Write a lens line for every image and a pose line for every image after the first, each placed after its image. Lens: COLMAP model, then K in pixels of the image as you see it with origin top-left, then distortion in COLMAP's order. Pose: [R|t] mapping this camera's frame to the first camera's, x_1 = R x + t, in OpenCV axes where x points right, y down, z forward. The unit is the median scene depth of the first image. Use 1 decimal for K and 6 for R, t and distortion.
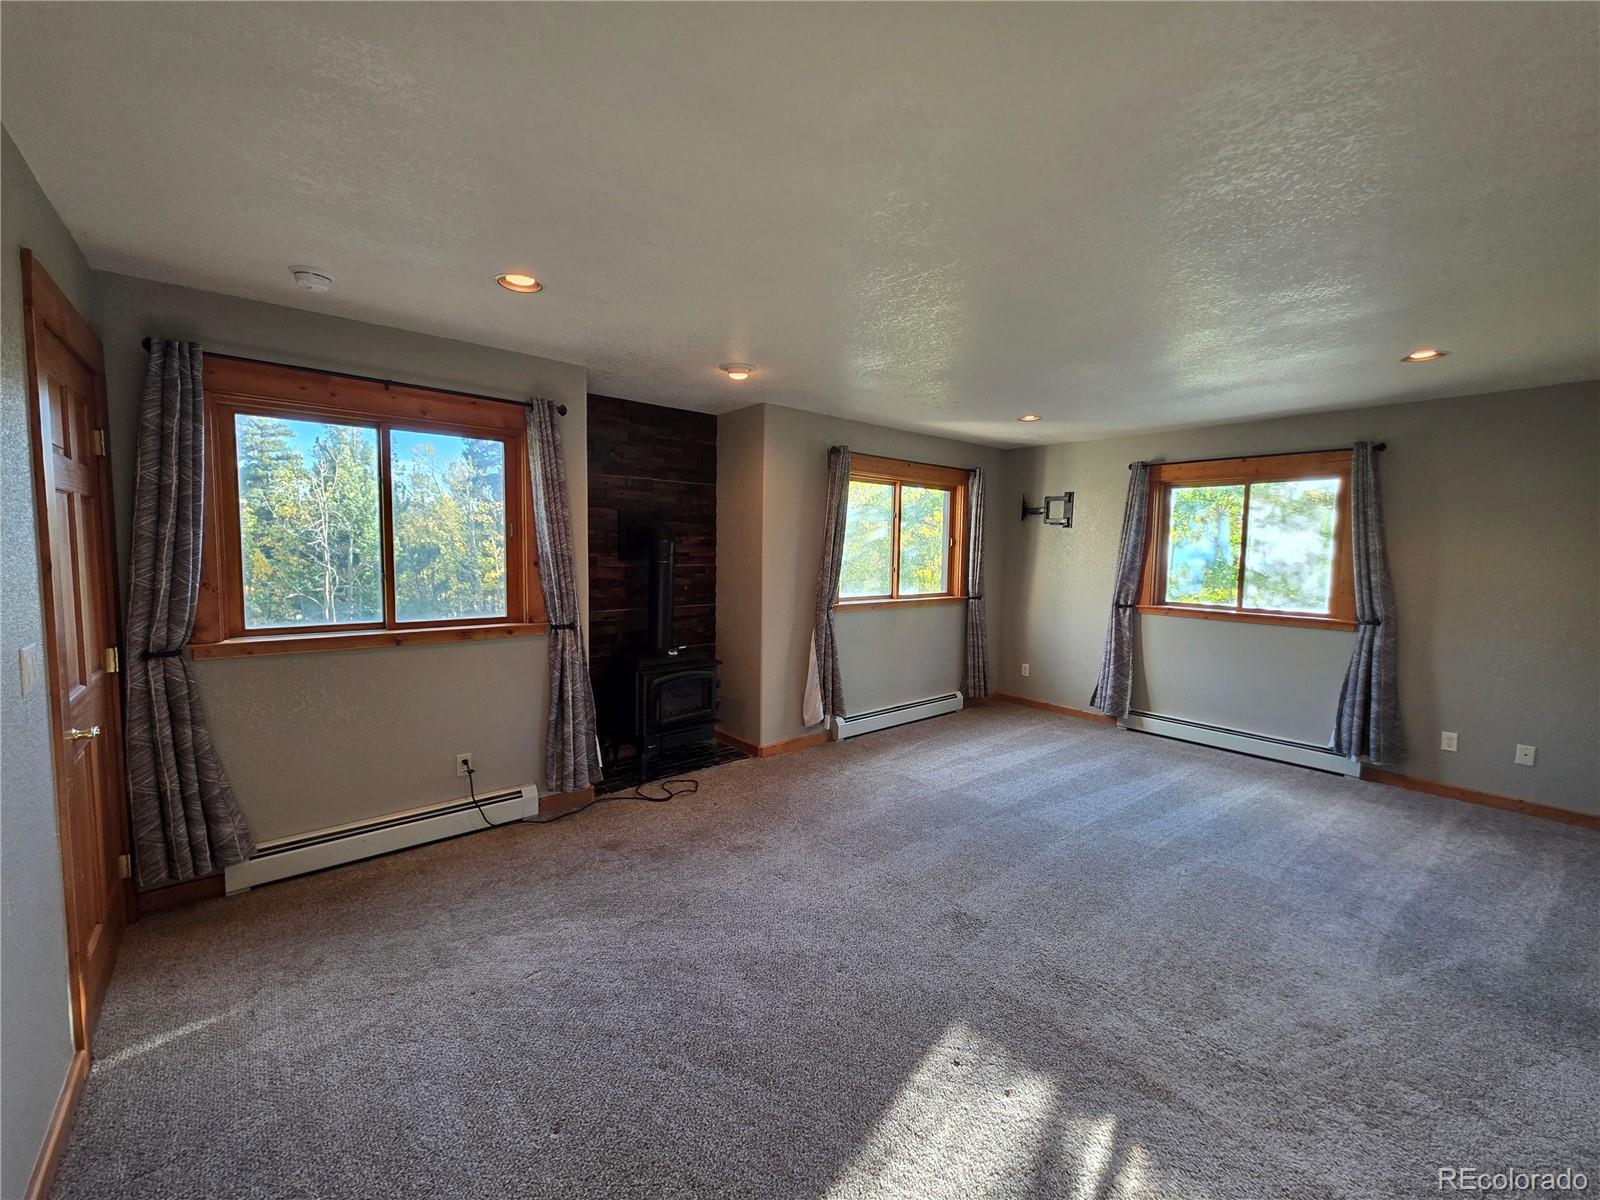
lens RADIAL K [[640.3, 0, 794.9], [0, 640.3, 592.5], [0, 0, 1]] dist [0.000923, -0.000255]
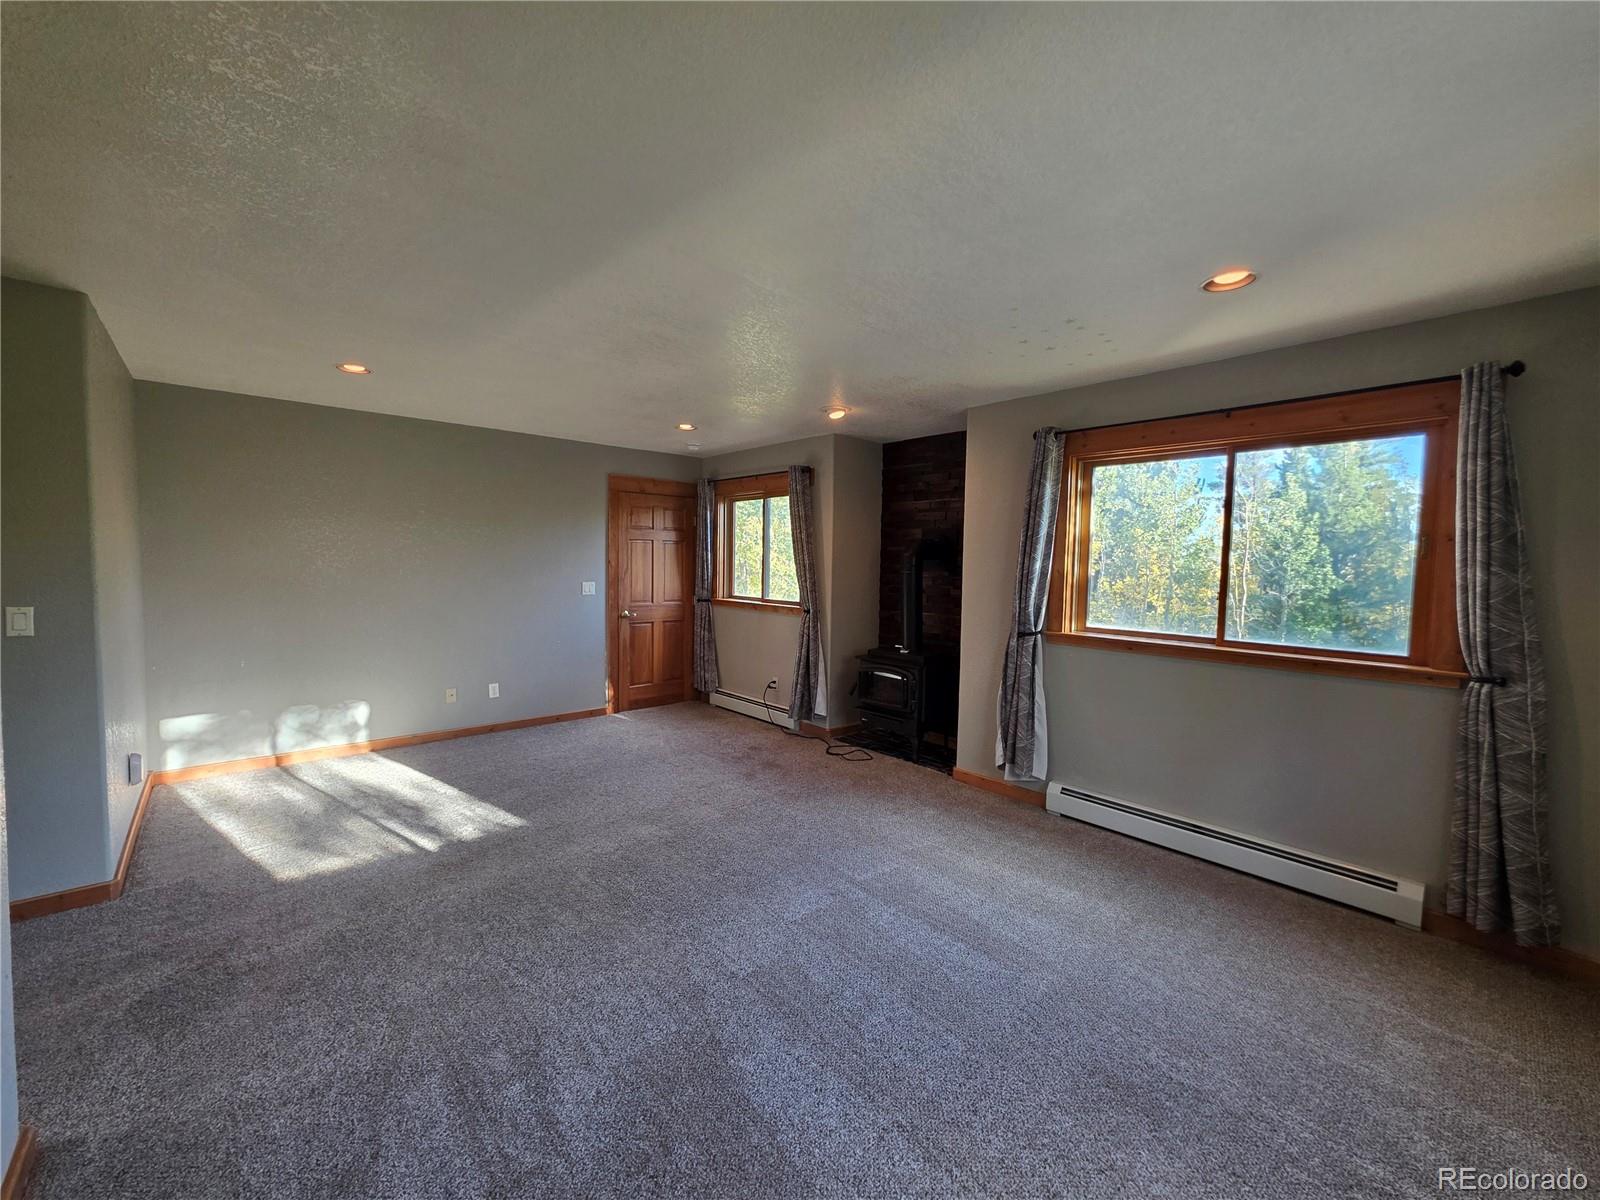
lens RADIAL K [[640.3, 0, 806.3], [0, 640.3, 594.7], [0, 0, 1]] dist [0.000923, -0.000255]
pose [[0.038871, 0.041015, -0.998402, 1.021500], [-0.083805, 0.995771, 0.037644, -0.037999], [0.995724, 0.082207, 0.042143, 0.833886]]
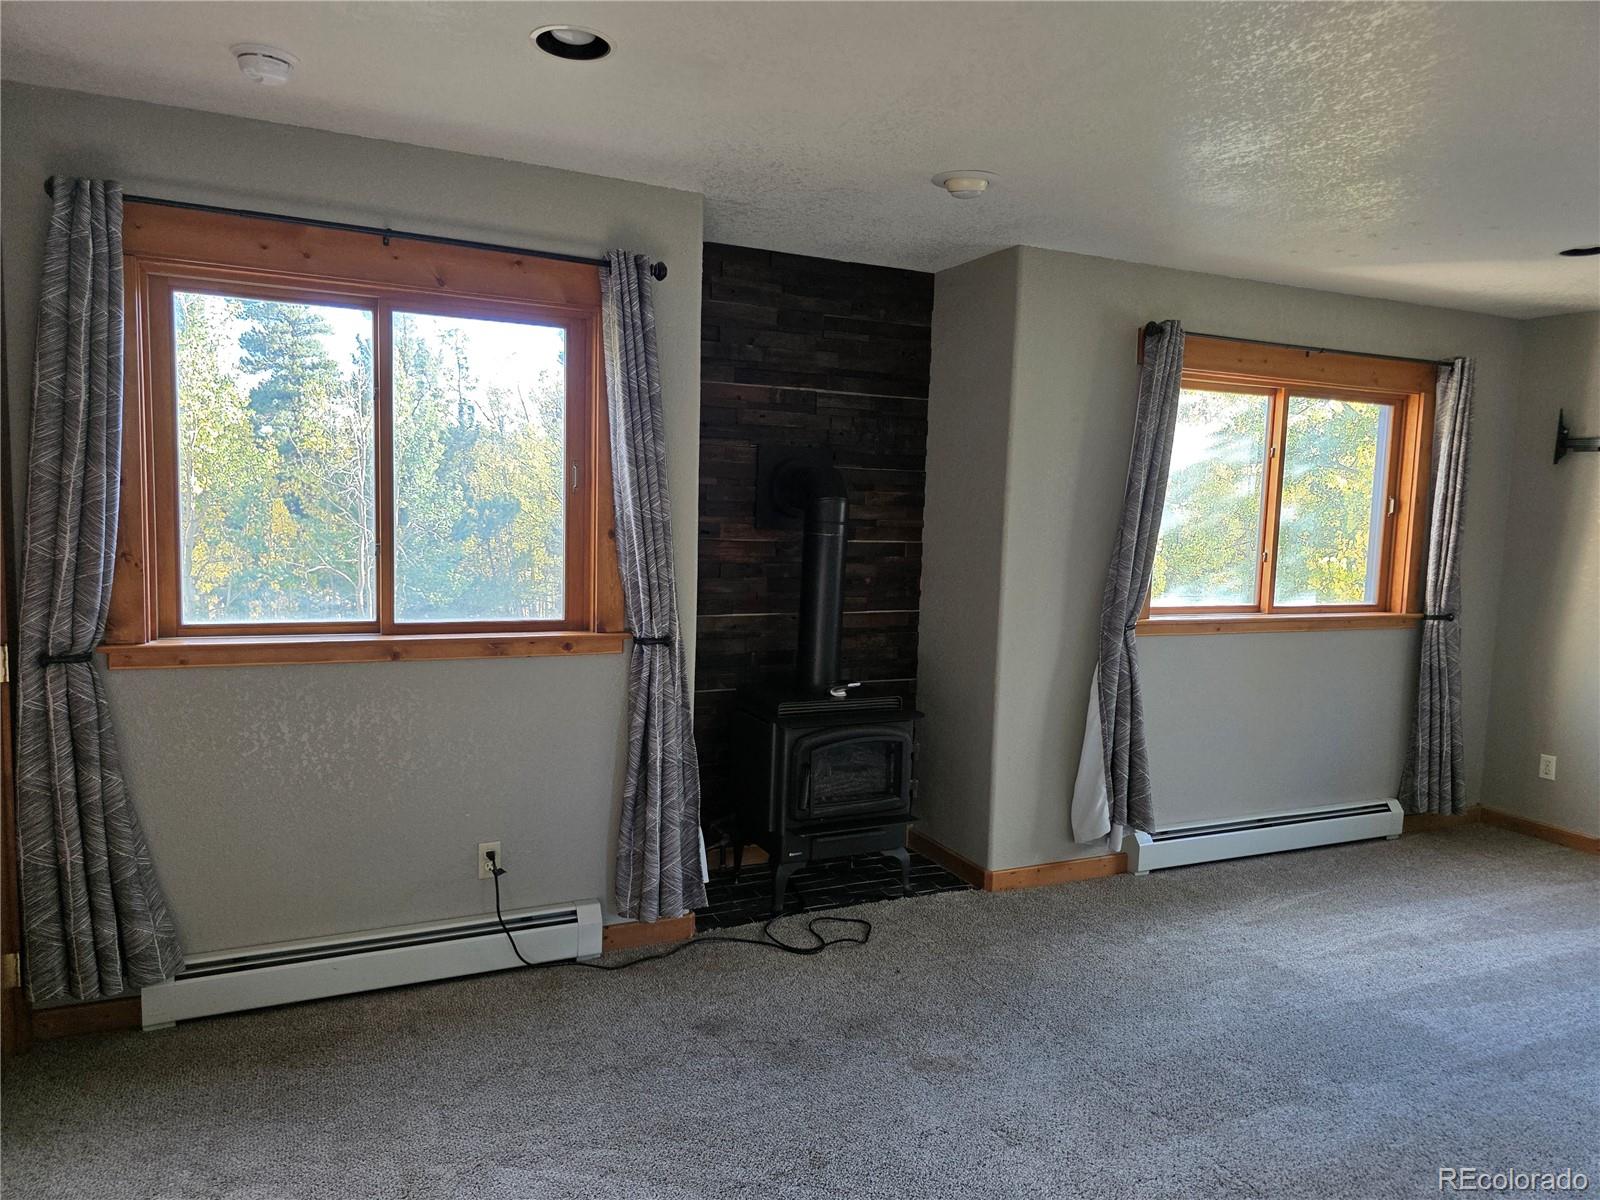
lens RADIAL K [[1073.4, 0, 799.1], [0, 1073.4, 601.7], [0, 0, 1]] dist [0.047197, -0.036603]
pose [[0.966006, 0.038270, -0.255670, 0.019950], [-0.033879, 0.999193, 0.021559, -0.007991], [0.256289, -0.012165, 0.966524, 0.069201]]
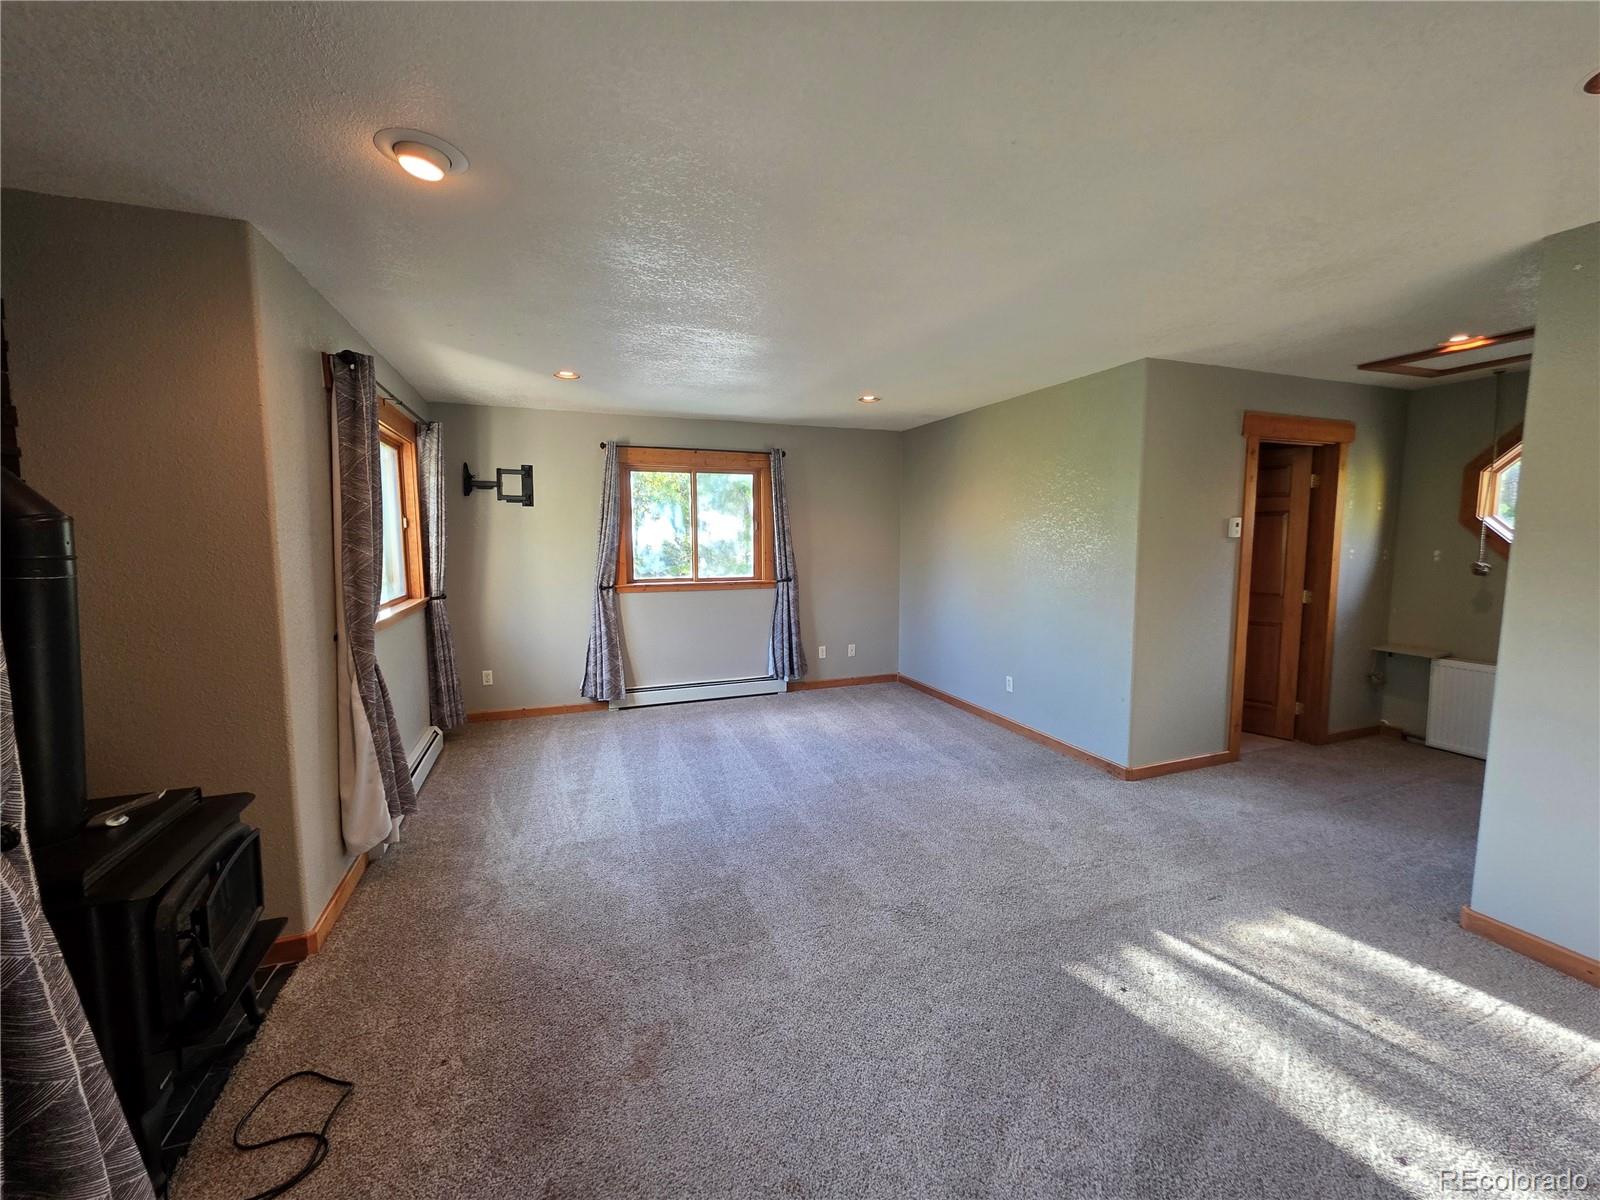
lens RADIAL K [[640.3, 0, 799.7], [0, 640.3, 599.4], [0, 0, 1]] dist [0.000923, -0.000255]
pose [[0.325491, -0.112835, 0.938788, -0.427401], [0.074886, 0.992812, 0.093364, -0.041825], [-0.942575, 0.039912, 0.331601, 0.535395]]
